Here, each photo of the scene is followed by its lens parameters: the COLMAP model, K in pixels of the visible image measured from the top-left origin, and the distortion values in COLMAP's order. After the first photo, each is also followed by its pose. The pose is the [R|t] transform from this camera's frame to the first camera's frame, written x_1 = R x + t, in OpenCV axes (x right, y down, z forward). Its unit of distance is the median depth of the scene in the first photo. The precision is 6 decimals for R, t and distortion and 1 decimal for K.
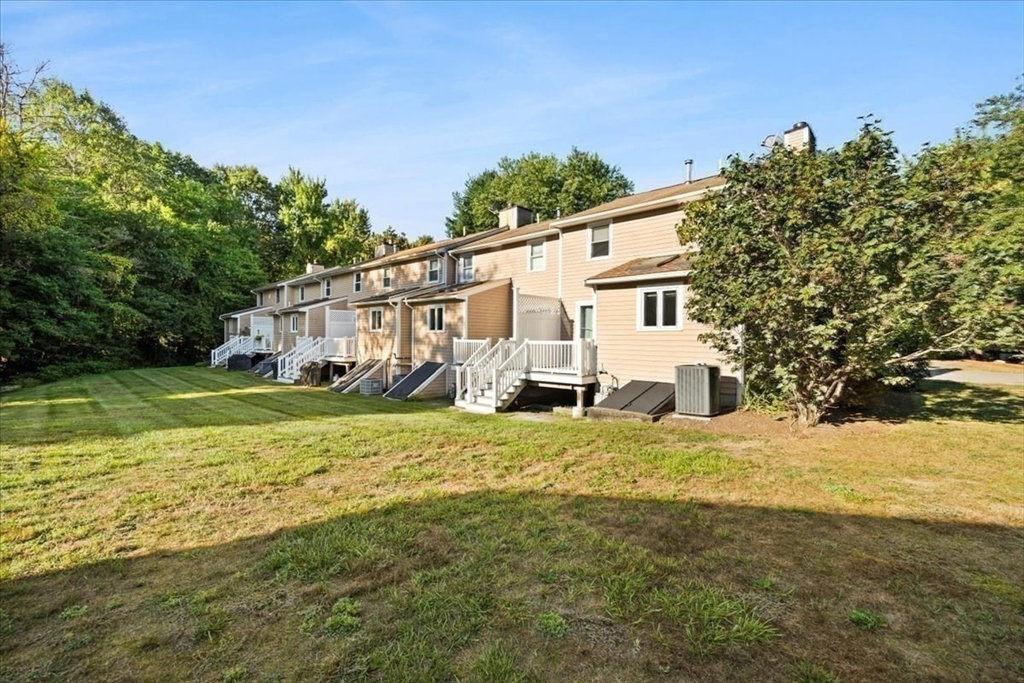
lens RADIAL K [[411.7, 0, 514.6], [0, 411.7, 340.0], [0, 0, 1]] dist [-0.000569, 0.000018]
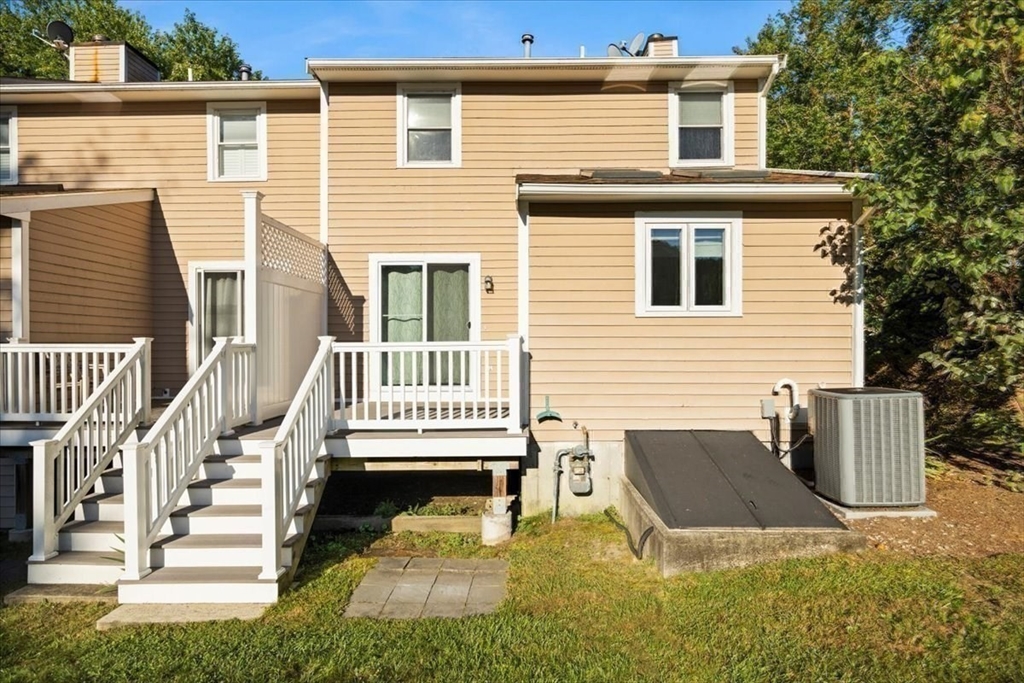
lens RADIAL K [[549.7, 0, 512.0], [0, 549.7, 341.5], [0, 0, 1]] dist [-0.002229, -0.000501]
pose [[0.742959, -0.008946, 0.669277, -0.160953], [0.013682, 0.999905, -0.001823, 0.003542], [-0.669197, 0.010511, 0.743011, 0.559287]]
